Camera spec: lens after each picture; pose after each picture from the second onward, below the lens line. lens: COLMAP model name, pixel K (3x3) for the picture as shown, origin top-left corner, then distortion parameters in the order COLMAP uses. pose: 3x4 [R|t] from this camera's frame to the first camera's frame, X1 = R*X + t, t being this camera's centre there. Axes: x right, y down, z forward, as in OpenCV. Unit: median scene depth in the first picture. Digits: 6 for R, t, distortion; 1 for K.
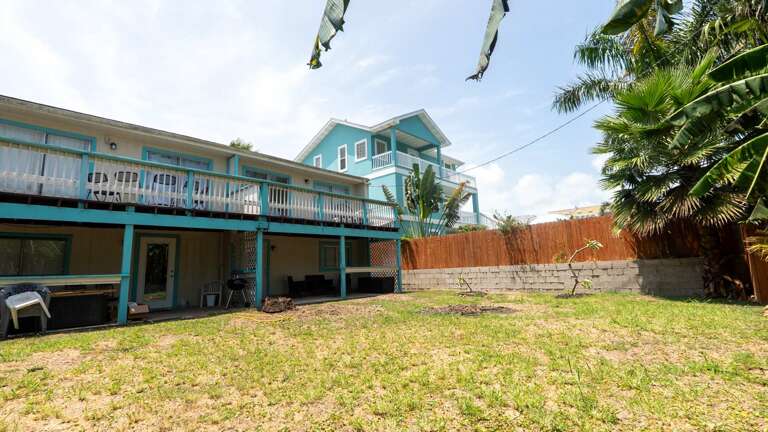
lens RADIAL K [[360.0, 0, 380.5], [0, 360.0, 215.7], [0, 0, 1]] dist [-0.001922, -0.000899]
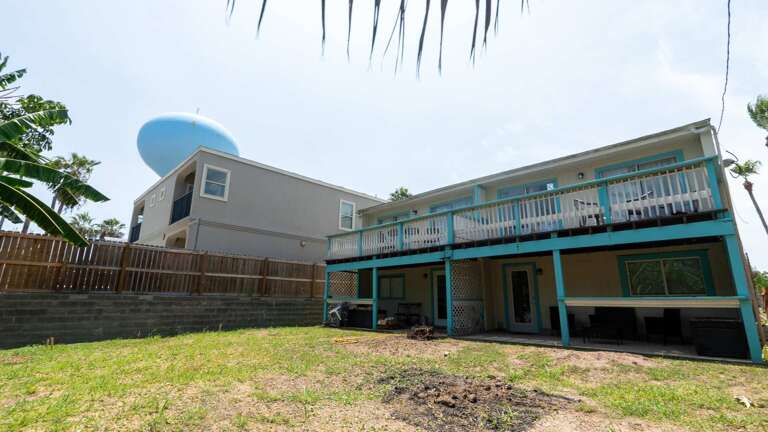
lens RADIAL K [[360.0, 0, 381.7], [0, 360.0, 211.5], [0, 0, 1]] dist [-0.001922, -0.000899]
pose [[-0.044027, -0.197897, -0.979233, 0.596350], [0.152172, 0.967418, -0.202351, 0.073202], [0.987373, -0.157921, -0.012478, 0.701336]]
